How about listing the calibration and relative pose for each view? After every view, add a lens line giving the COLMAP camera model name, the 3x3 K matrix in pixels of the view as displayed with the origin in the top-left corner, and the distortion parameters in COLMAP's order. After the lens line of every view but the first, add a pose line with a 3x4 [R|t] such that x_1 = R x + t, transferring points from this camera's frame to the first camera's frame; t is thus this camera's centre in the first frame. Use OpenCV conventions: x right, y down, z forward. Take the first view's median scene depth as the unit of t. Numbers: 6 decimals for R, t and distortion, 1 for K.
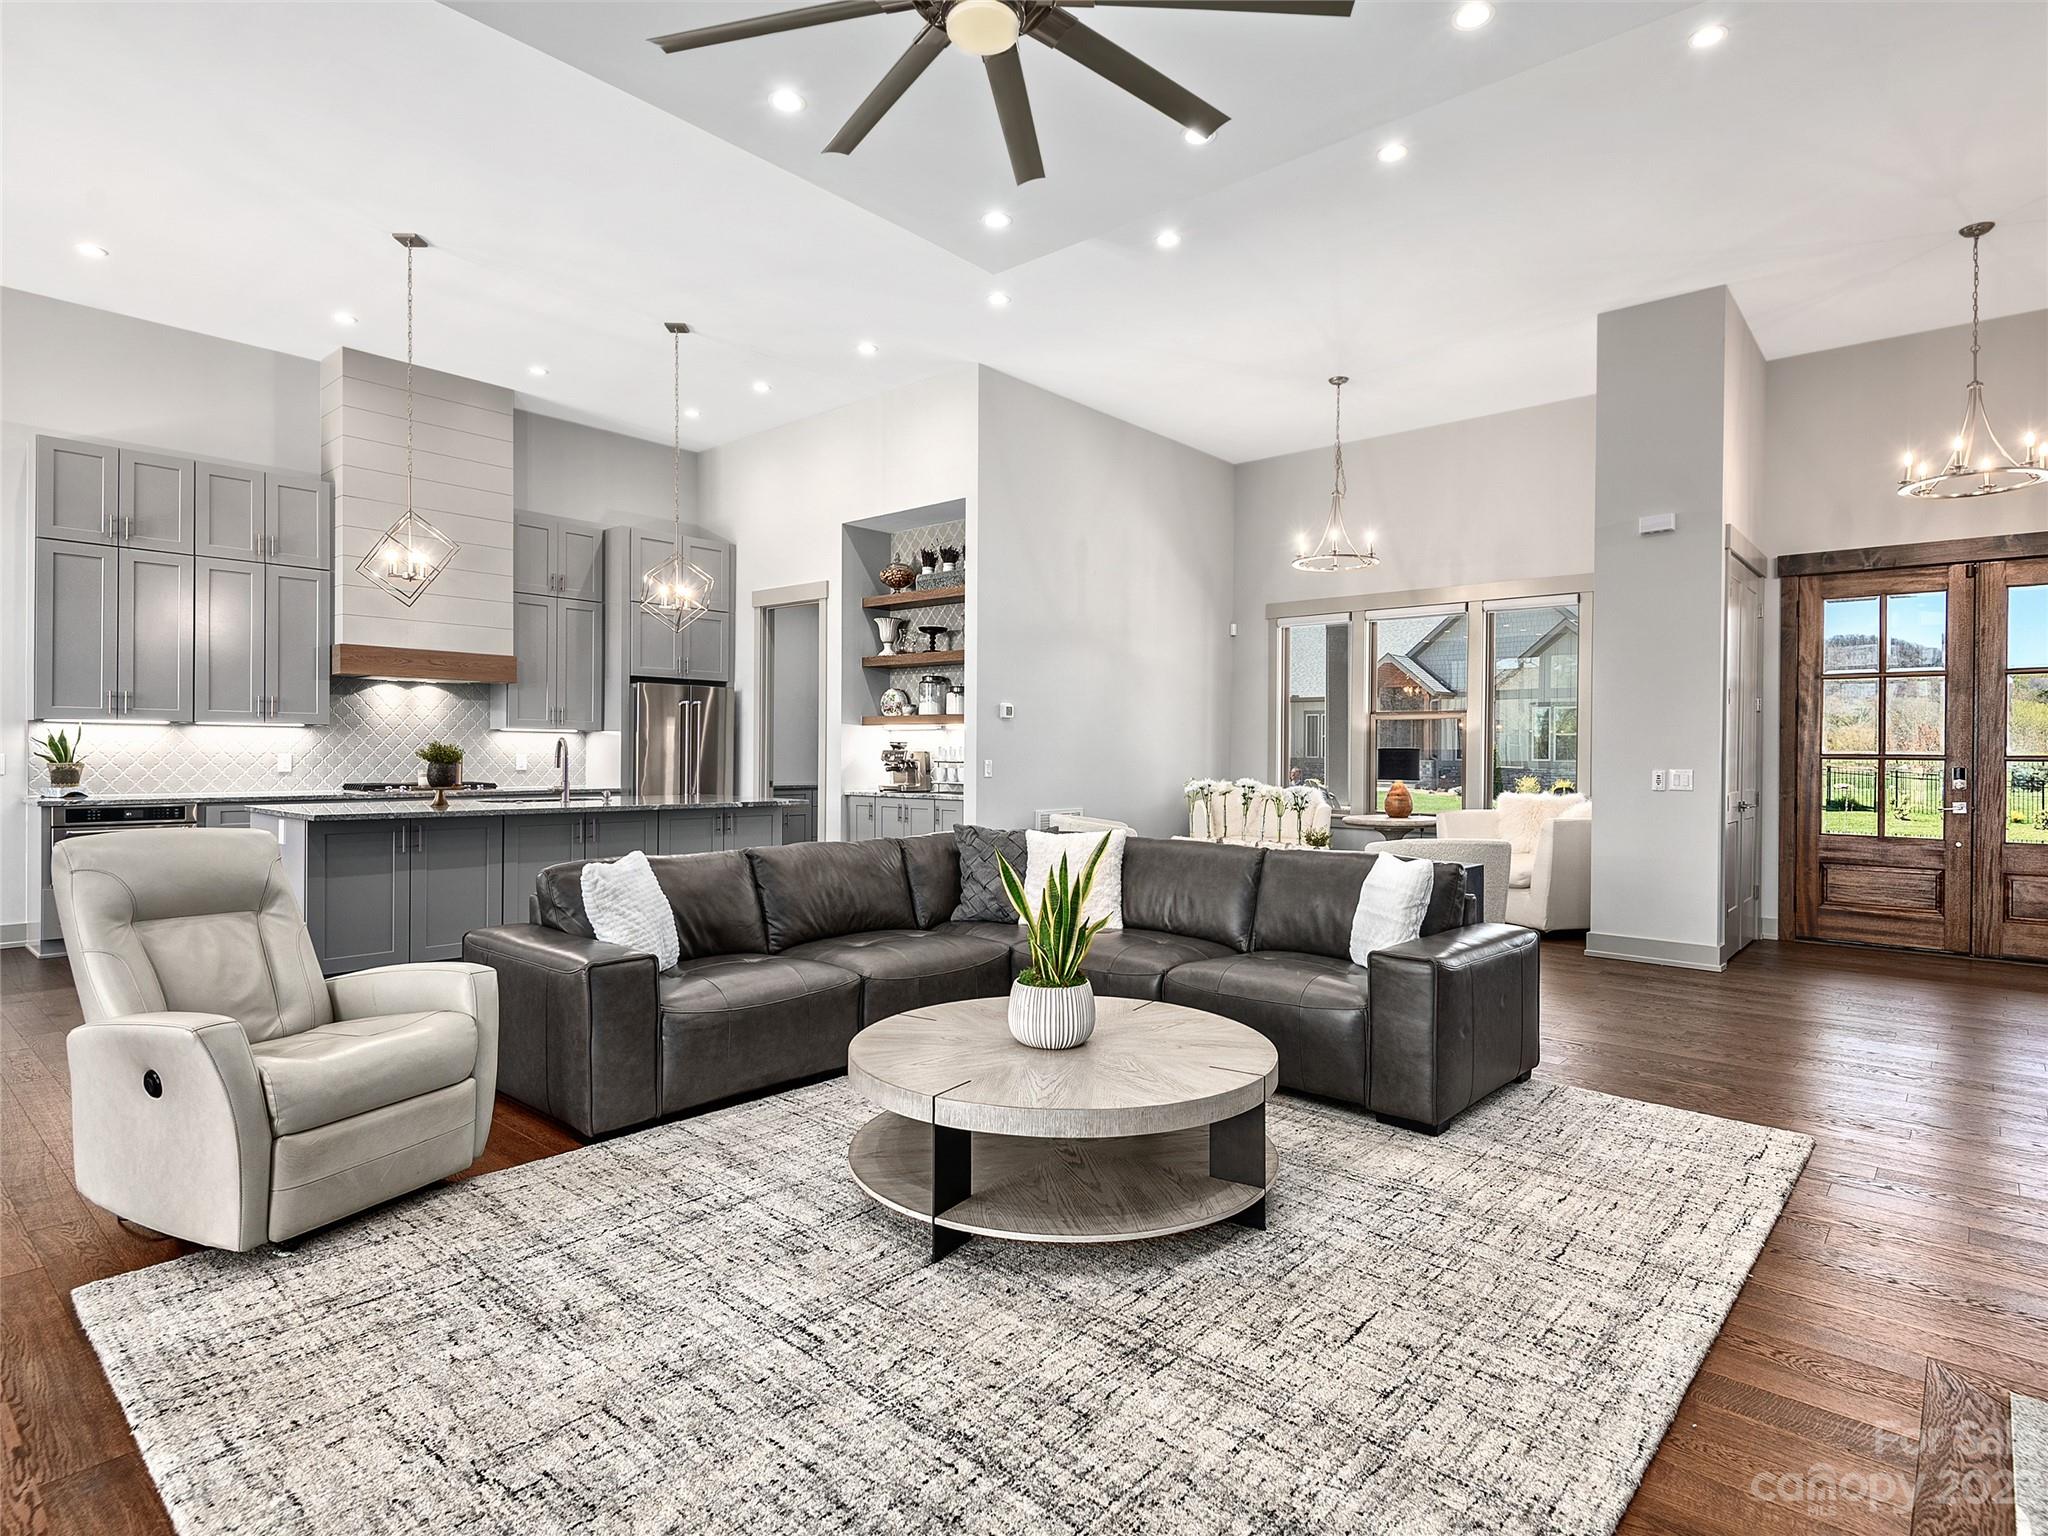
lens RADIAL K [[1101.8, 0, 1056.8], [0, 1101.8, 756.2], [0, 0, 1]] dist [-0.030380, -0.000324]
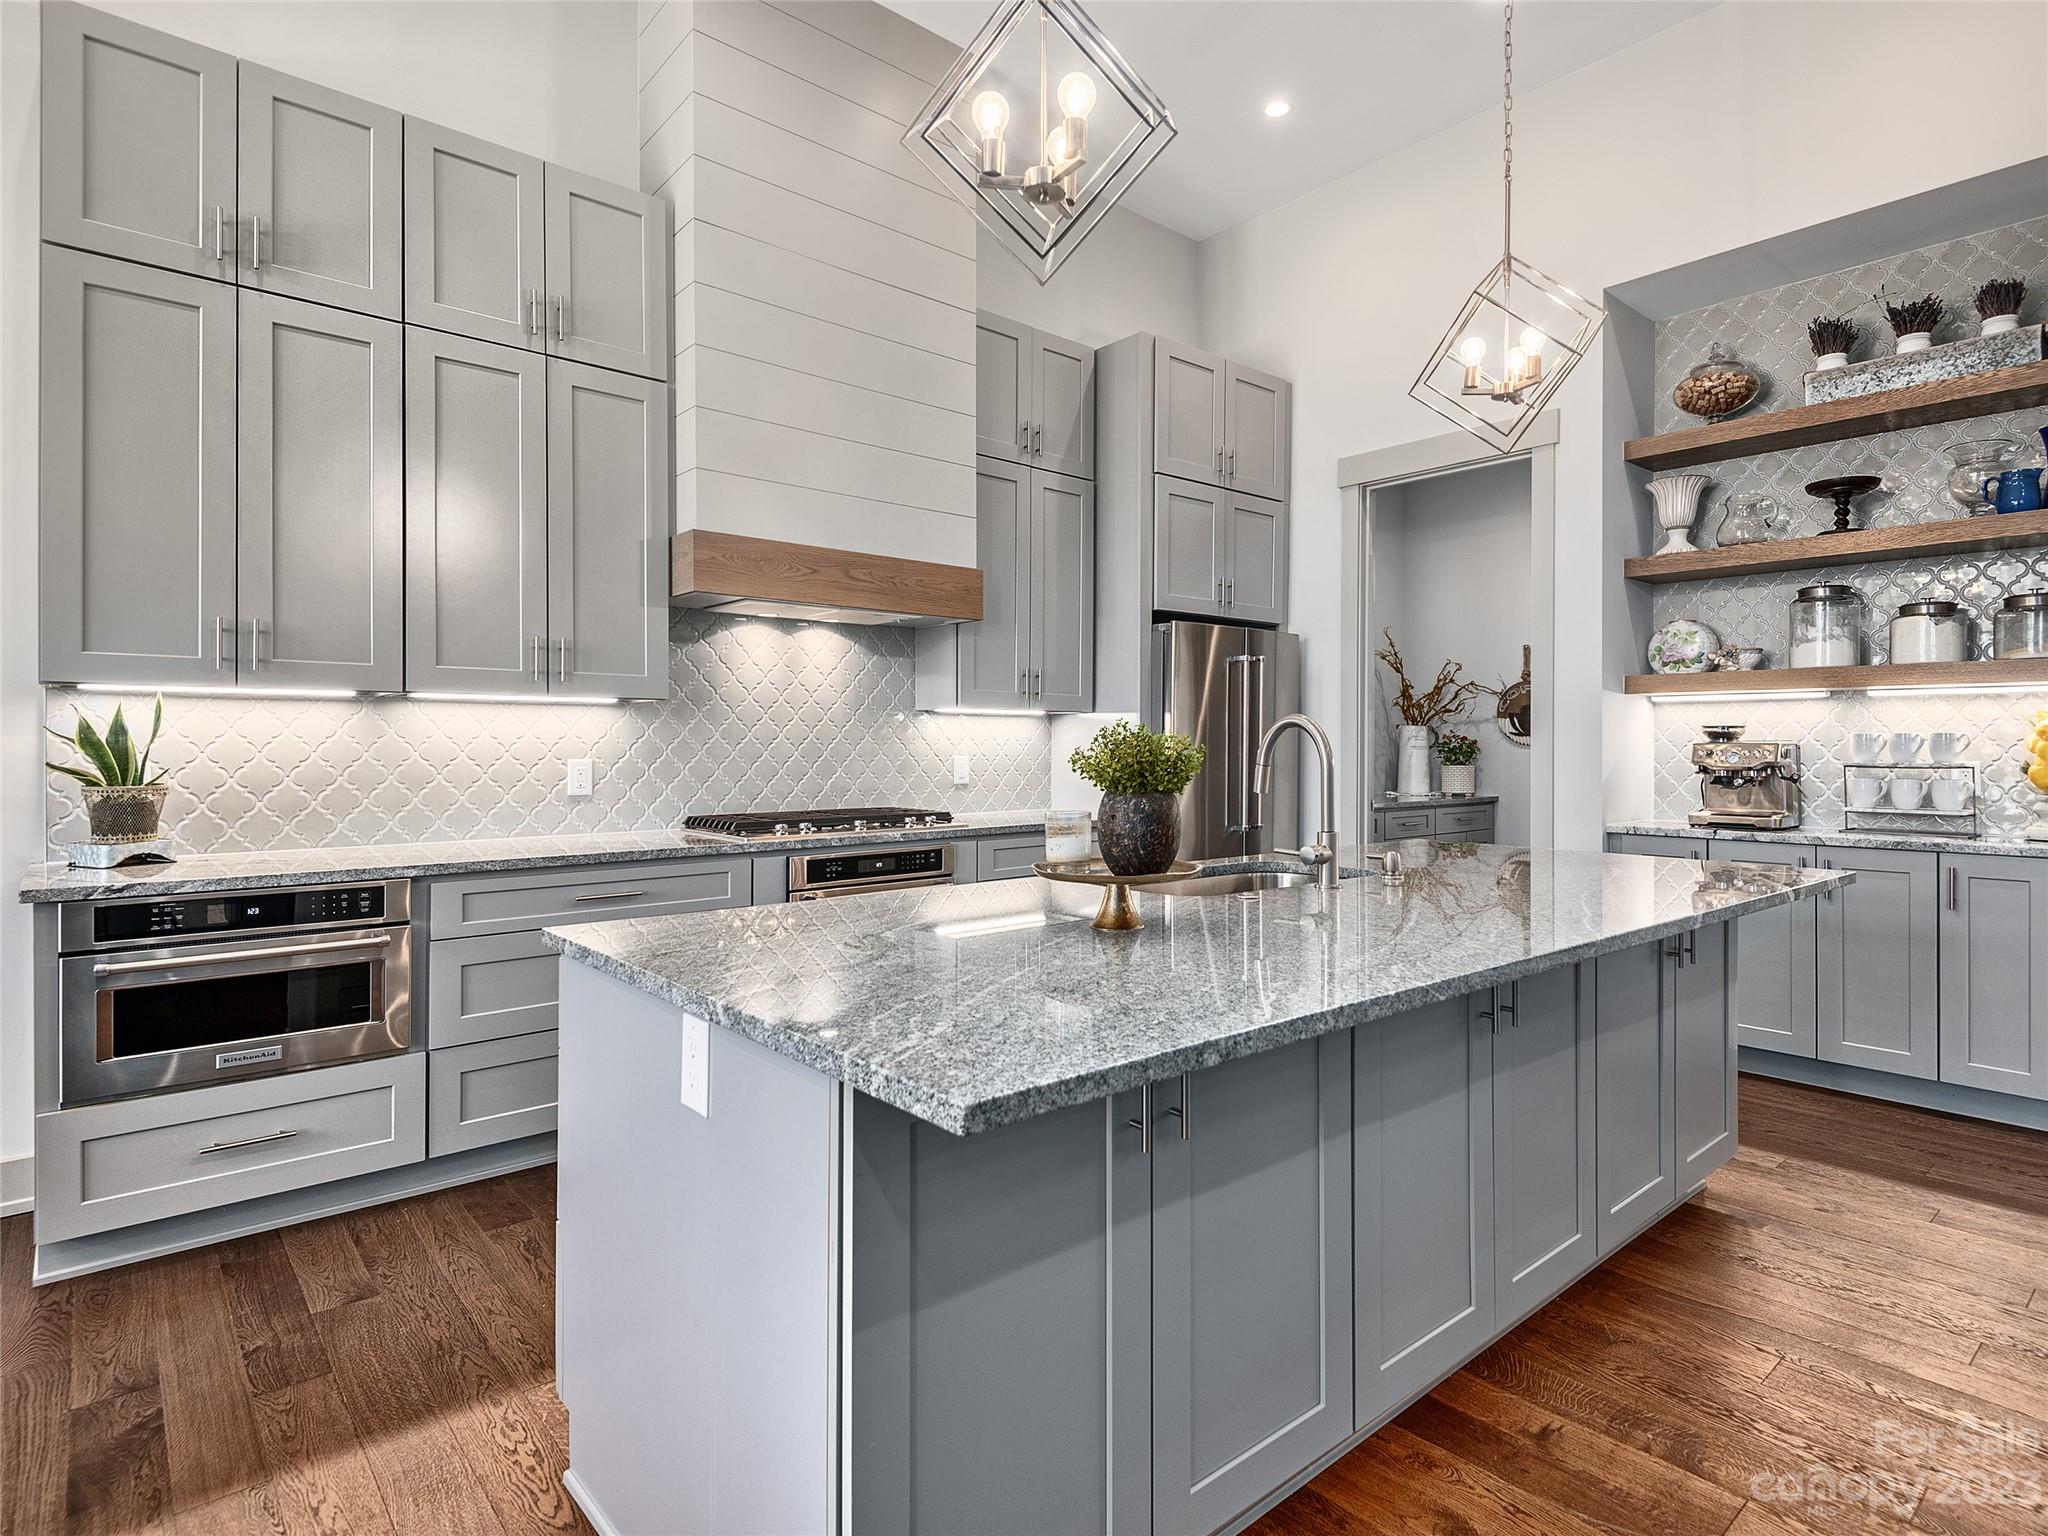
lens RADIAL K [[1081.2, 0, 1035.9], [0, 1081.2, 737.9], [0, 0, 1]] dist [0.032694, -0.027022]
pose [[0.987322, -0.008135, -0.158522, -0.431607], [0.006687, 0.999931, -0.009662, -0.005743], [0.158589, 0.008479, 0.987308, 0.548245]]
